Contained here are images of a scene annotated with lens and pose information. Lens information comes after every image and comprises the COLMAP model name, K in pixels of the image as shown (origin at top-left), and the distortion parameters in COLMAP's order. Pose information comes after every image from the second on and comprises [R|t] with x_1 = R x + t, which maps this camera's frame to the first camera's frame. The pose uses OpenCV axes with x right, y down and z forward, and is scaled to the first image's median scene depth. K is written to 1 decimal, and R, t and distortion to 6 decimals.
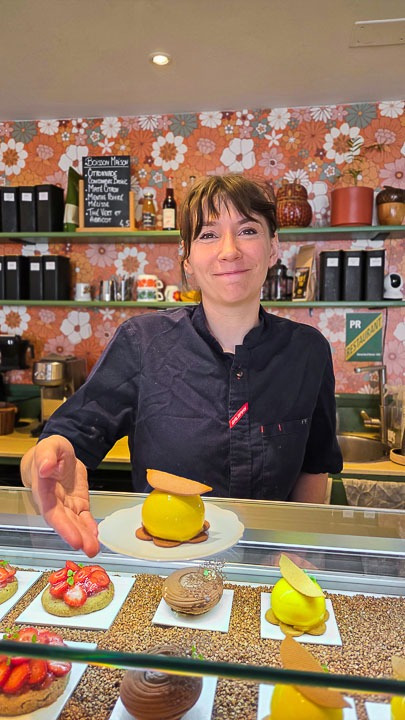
lens RADIAL K [[501.7, 0, 205.3], [0, 501.7, 361.0], [0, 0, 1]] dist [0.027565, -0.000193]
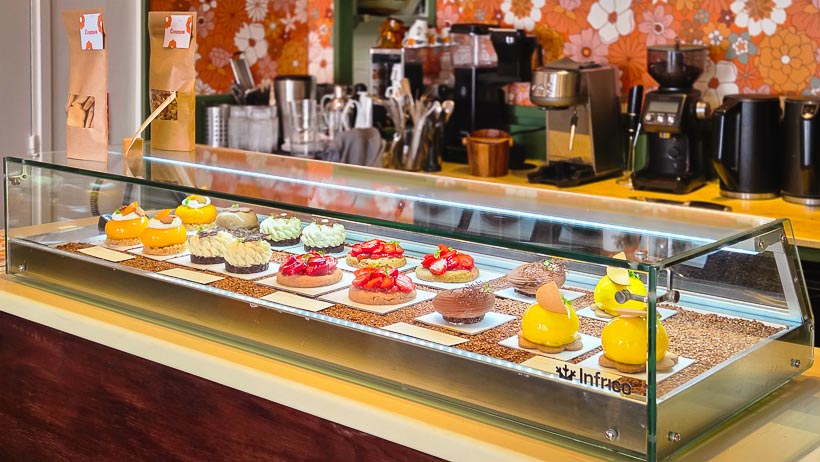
lens RADIAL K [[1012.6, 0, 411.2], [0, 1012.6, 229.2], [0, 0, 1]] dist [0.043628, 0.000000]
pose [[0.856630, 0.099659, -0.506214, 0.211053], [-0.023973, 0.987795, 0.153901, 0.006522], [0.515374, -0.119701, 0.848565, -0.243373]]
